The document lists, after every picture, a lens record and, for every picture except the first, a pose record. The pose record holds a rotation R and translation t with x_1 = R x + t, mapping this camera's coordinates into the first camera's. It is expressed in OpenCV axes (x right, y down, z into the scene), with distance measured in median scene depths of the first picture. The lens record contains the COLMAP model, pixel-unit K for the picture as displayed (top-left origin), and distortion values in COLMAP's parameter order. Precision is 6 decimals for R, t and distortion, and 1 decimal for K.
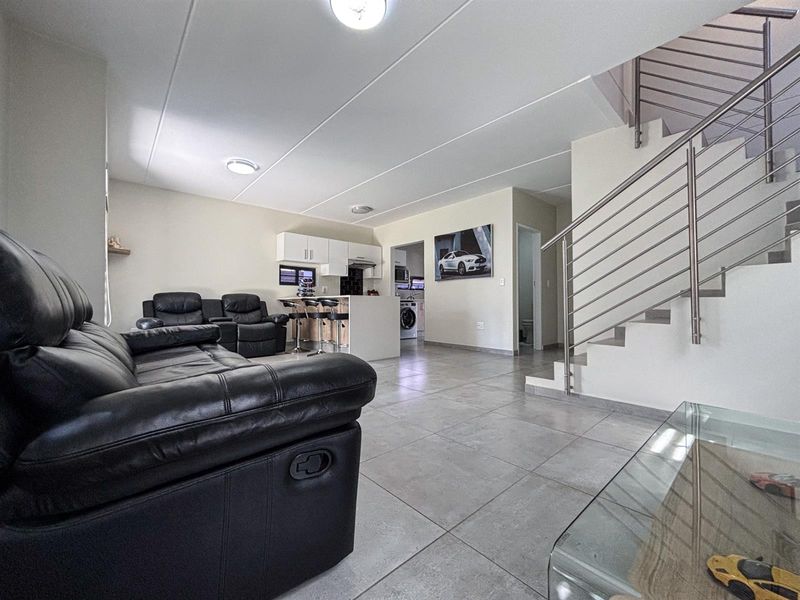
lens RADIAL K [[321.7, 0, 401.2], [0, 321.7, 301.4], [0, 0, 1]] dist [0.002382, 0.000377]
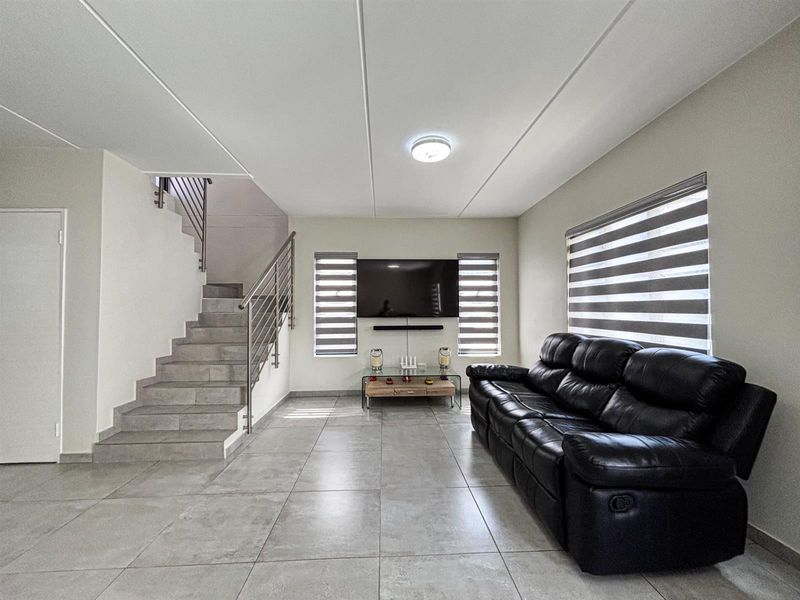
lens RADIAL K [[321.7, 0, 399.3], [0, 321.7, 297.0], [0, 0, 1]] dist [0.002382, 0.000377]
pose [[-0.779374, 0.028591, 0.625906, -0.291100], [0.000815, 0.999004, -0.044619, -0.068905], [-0.626558, -0.034265, -0.778621, 0.699218]]
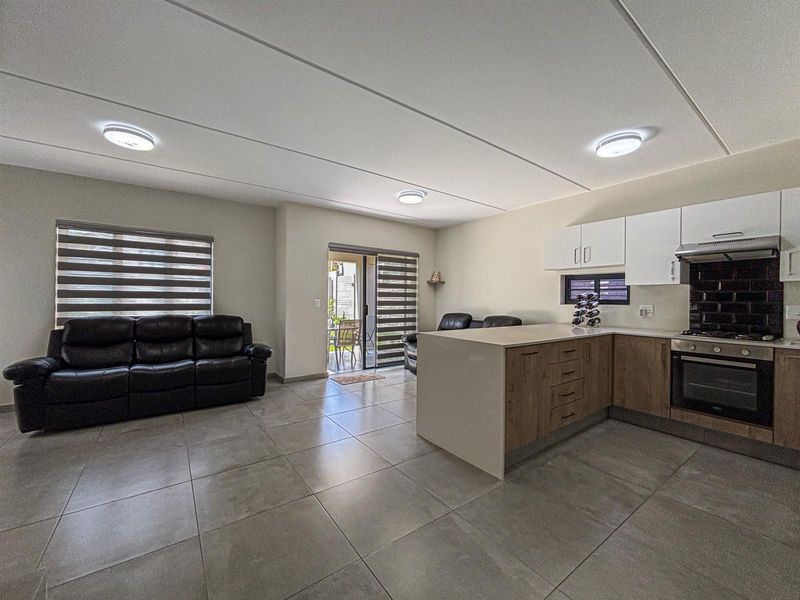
lens RADIAL K [[321.7, 0, 393.4], [0, 321.7, 300.9], [0, 0, 1]] dist [0.002382, 0.000377]
pose [[-0.110912, 0.007383, -0.993803, 0.381070], [0.000899, 0.999973, 0.007329, -0.067106], [0.993830, -0.000081, -0.110916, 0.751068]]
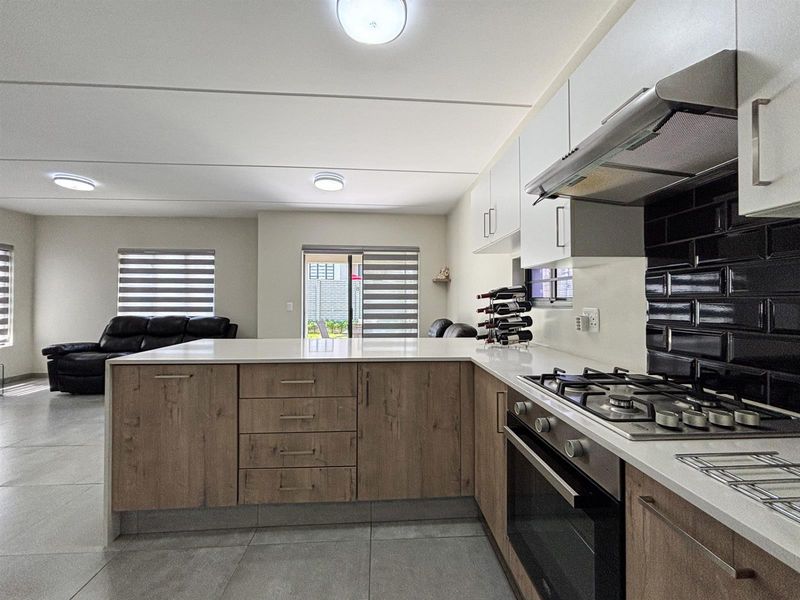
lens RADIAL K [[321.7, 0, 398.2], [0, 321.7, 301.0], [0, 0, 1]] dist [0.002382, 0.000377]
pose [[-0.619683, -0.005272, -0.784835, 0.056918], [0.005715, 0.999921, -0.011229, -0.057790], [0.784832, -0.011444, -0.619603, 1.201747]]
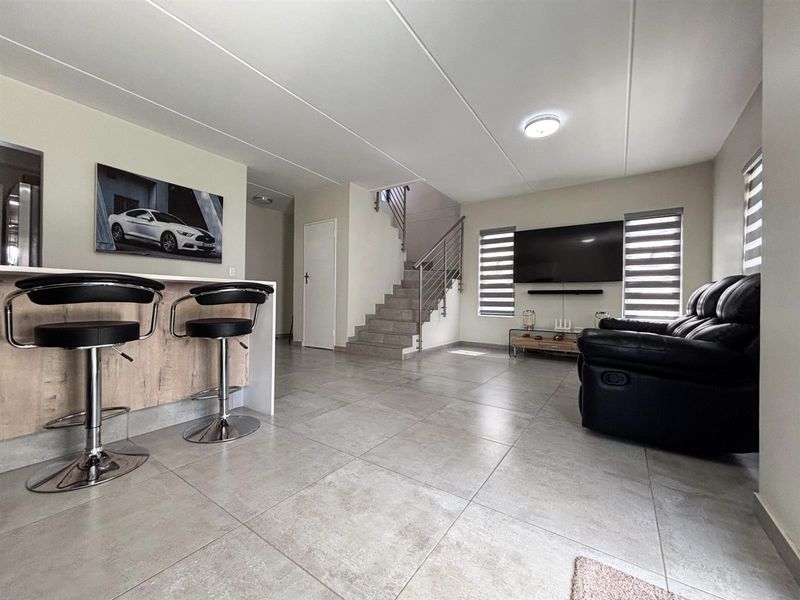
lens RADIAL K [[321.7, 0, 396.2], [0, 321.7, 299.7], [0, 0, 1]] dist [0.002382, 0.000377]
pose [[-0.235412, -0.001841, 0.971894, -0.520611], [-0.022551, 0.999739, -0.003569, 0.004166], [-0.971634, -0.022757, -0.235392, 0.683409]]
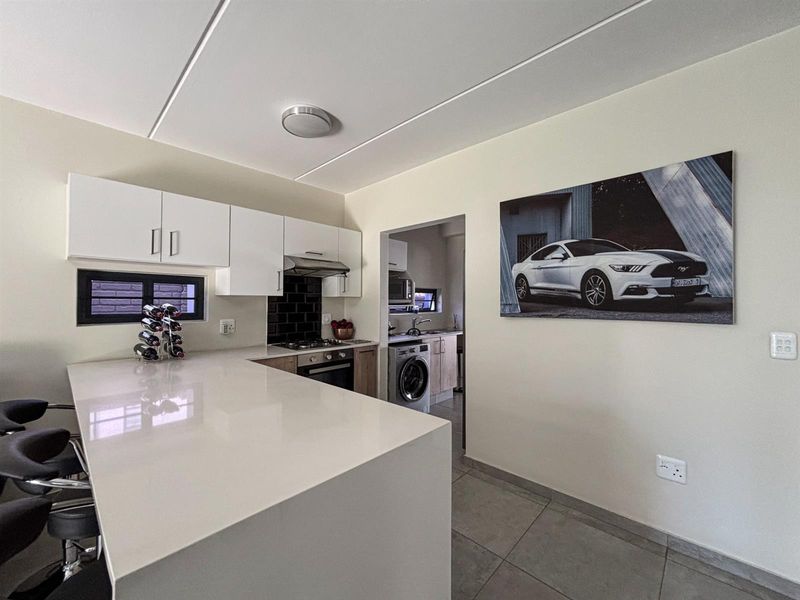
lens RADIAL K [[321.7, 0, 400.8], [0, 321.7, 297.6], [0, 0, 1]] dist [0.002382, 0.000377]
pose [[0.996520, 0.005838, 0.083155, -0.051214], [-0.005856, 0.999983, -0.000025, -0.088718], [-0.083154, -0.000462, 0.996537, 0.642523]]
